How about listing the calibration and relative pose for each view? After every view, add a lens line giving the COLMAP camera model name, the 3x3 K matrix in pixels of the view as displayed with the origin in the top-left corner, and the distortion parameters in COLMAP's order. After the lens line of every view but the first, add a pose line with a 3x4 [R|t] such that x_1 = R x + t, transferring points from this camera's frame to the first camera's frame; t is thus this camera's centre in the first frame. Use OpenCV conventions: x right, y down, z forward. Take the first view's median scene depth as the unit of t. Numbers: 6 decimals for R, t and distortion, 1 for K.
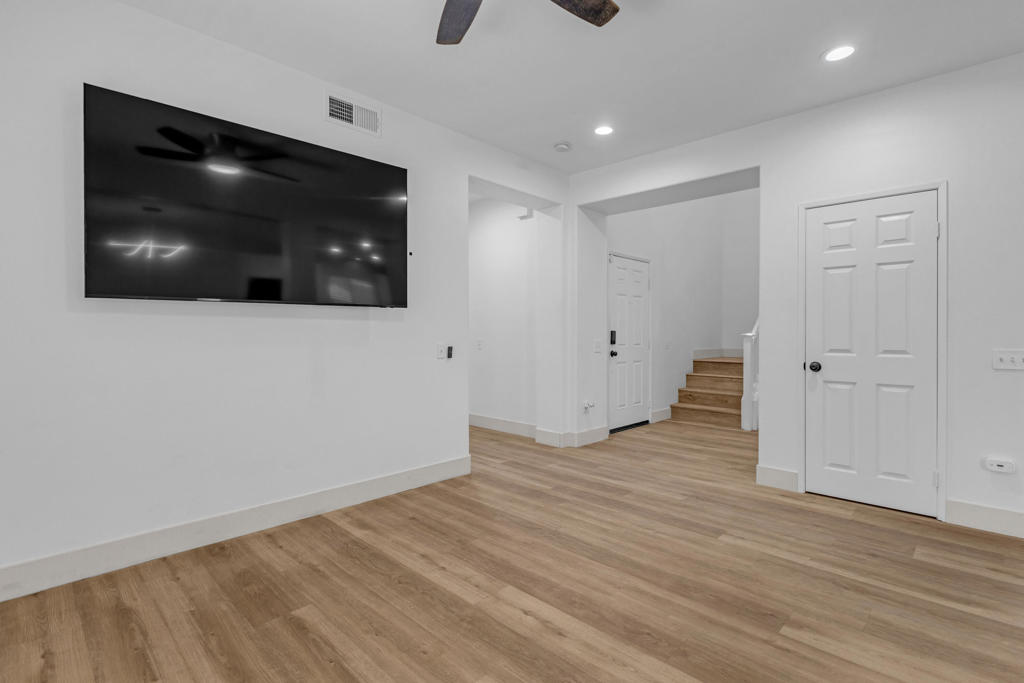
lens RADIAL K [[486.5, 0, 516.3], [0, 486.5, 335.7], [0, 0, 1]] dist [0.006295, -0.001162]
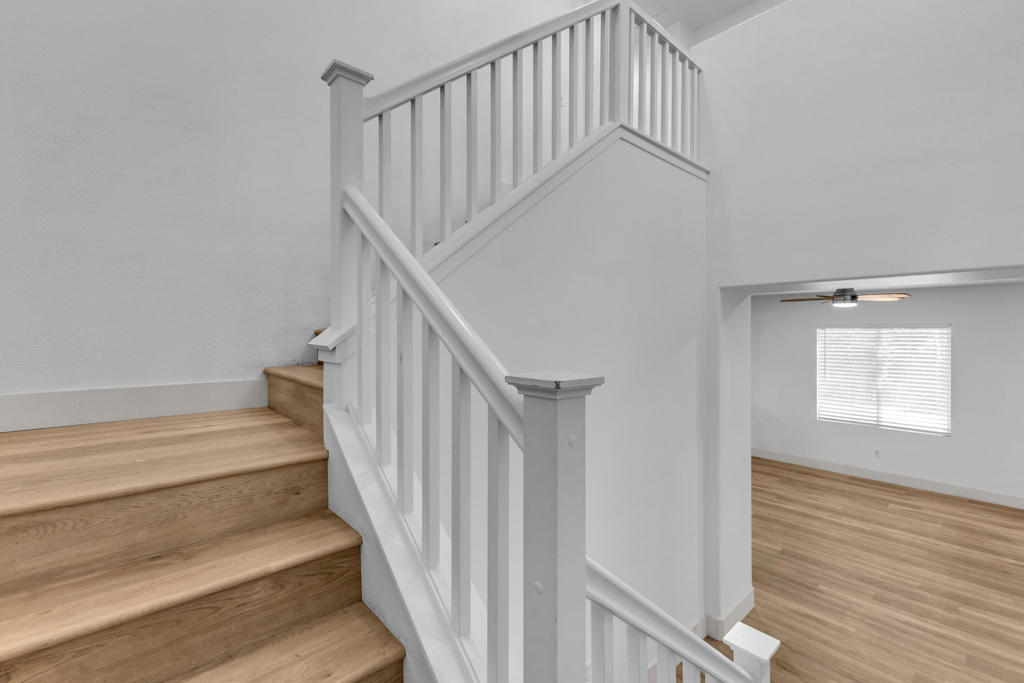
lens RADIAL K [[436.3, 0, 514.2], [0, 436.3, 338.3], [0, 0, 1]] dist [0.007213, -0.003196]
pose [[-0.996544, -0.006199, 0.082836, 1.222720], [-0.004870, 0.999856, 0.016245, -0.357553], [-0.082924, 0.015785, -0.996431, 2.581440]]
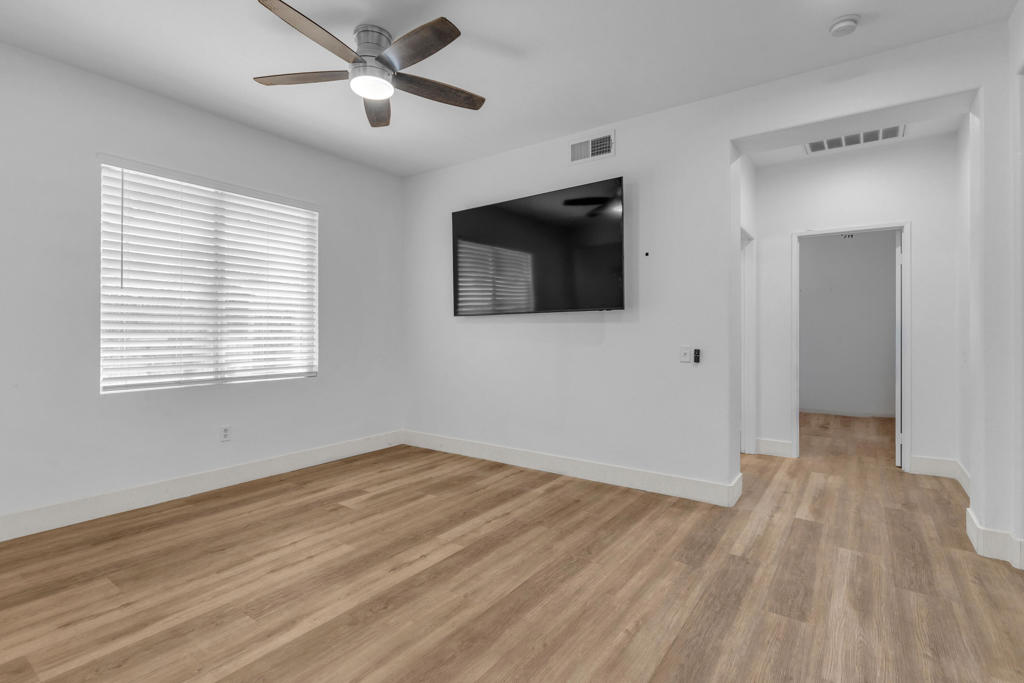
lens RADIAL K [[486.5, 0, 514.4], [0, 486.5, 337.1], [0, 0, 1]] dist [0.006295, -0.001162]
pose [[0.147026, 0.006869, -0.989109, 0.926148], [-0.006532, 0.999961, 0.005974, -0.004338], [0.989111, 0.005583, 0.147065, 0.745238]]
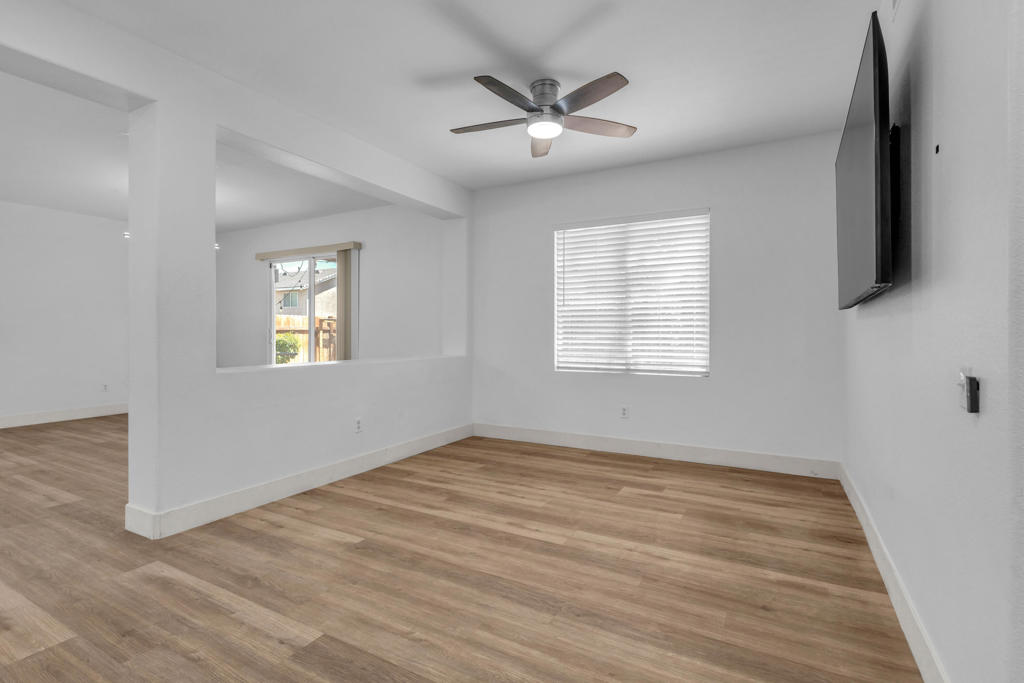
lens RADIAL K [[486.5, 0, 515.7], [0, 486.5, 335.1], [0, 0, 1]] dist [0.006295, -0.001162]
pose [[-0.966229, -0.001125, -0.257681, 0.320232], [-0.003299, 0.999963, 0.008006, -0.009057], [0.257663, 0.008586, -0.966197, 1.679824]]
